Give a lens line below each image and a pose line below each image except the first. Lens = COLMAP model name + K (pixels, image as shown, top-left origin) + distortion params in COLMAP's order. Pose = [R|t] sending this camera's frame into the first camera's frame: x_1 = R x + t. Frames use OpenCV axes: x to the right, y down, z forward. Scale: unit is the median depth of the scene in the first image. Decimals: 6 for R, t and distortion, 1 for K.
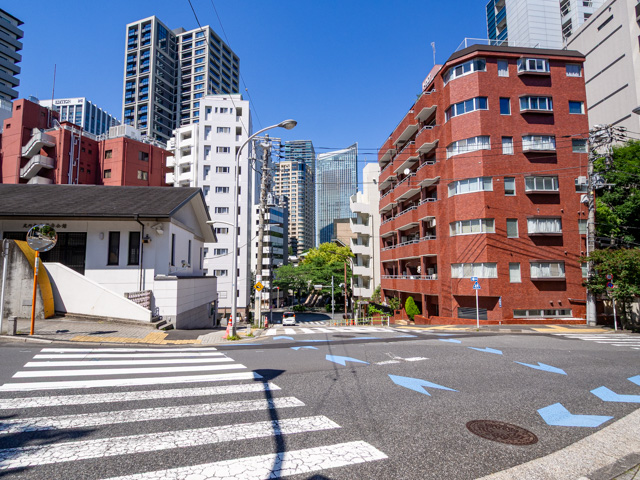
lens RADIAL K [[344.2, 0, 315.2], [0, 344.2, 242.1], [0, 0, 1]] dist [0.003077, -0.003395]
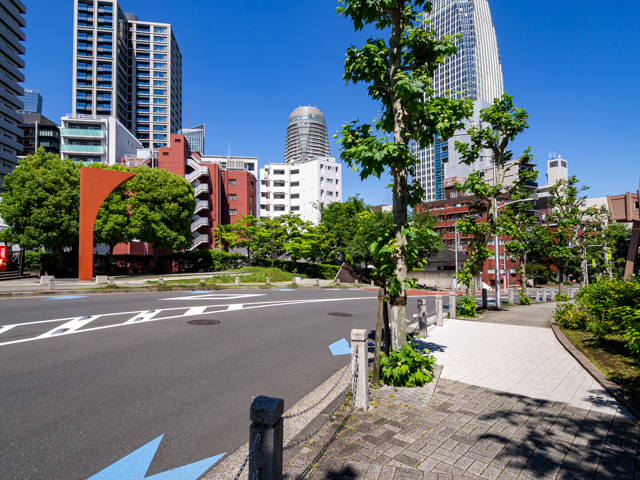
lens RADIAL K [[344.2, 0, 315.2], [0, 344.2, 242.1], [0, 0, 1]] dist [0.003077, -0.003395]
pose [[0.868439, 0.013809, 0.495604, -0.629121], [-0.040083, 0.998295, 0.042421, -0.060643], [-0.494174, -0.056705, 0.867512, -0.204048]]
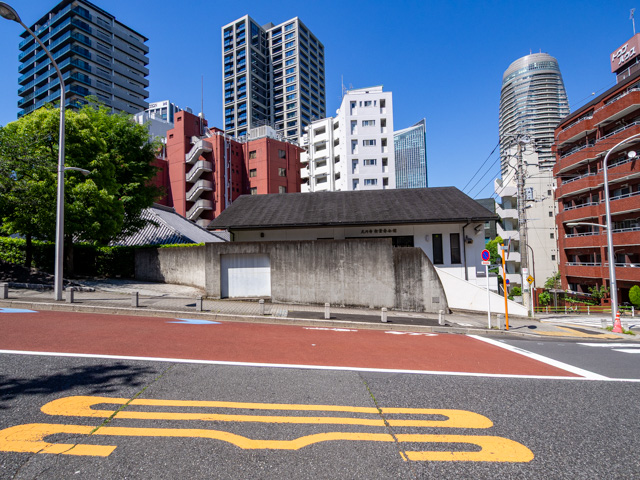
lens RADIAL K [[344.2, 0, 315.2], [0, 344.2, 242.1], [0, 0, 1]] dist [0.003077, -0.003395]
pose [[0.984106, -0.029728, -0.175079, -0.144479], [0.037872, 0.998341, 0.043360, -0.012510], [0.173499, -0.049301, 0.983599, -0.031077]]
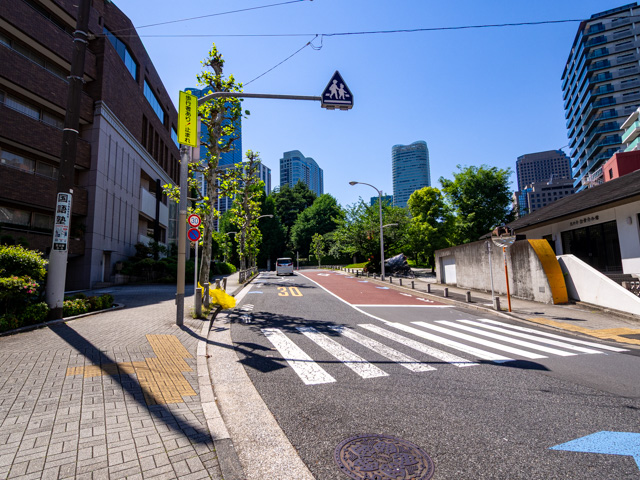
lens RADIAL K [[344.2, 0, 315.2], [0, 344.2, 242.1], [0, 0, 1]] dist [0.003077, -0.003395]
pose [[-0.114146, -0.120501, -0.986129, 0.063600], [0.114674, 0.984384, -0.133561, 0.011622], [0.986823, -0.128329, -0.098545, 0.051079]]
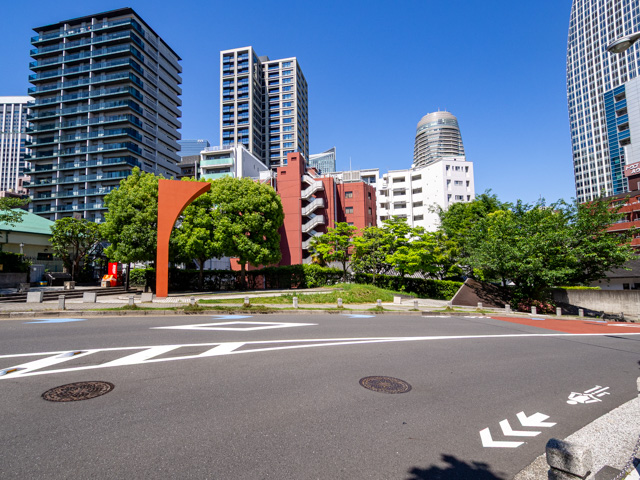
lens RADIAL K [[344.2, 0, 315.2], [0, 344.2, 242.1], [0, 0, 1]] dist [0.003077, -0.003395]
pose [[0.990764, -0.001897, 0.135586, -0.577787], [0.001401, 0.999992, 0.003750, -0.054522], [-0.135592, -0.003526, 0.990758, -0.158580]]
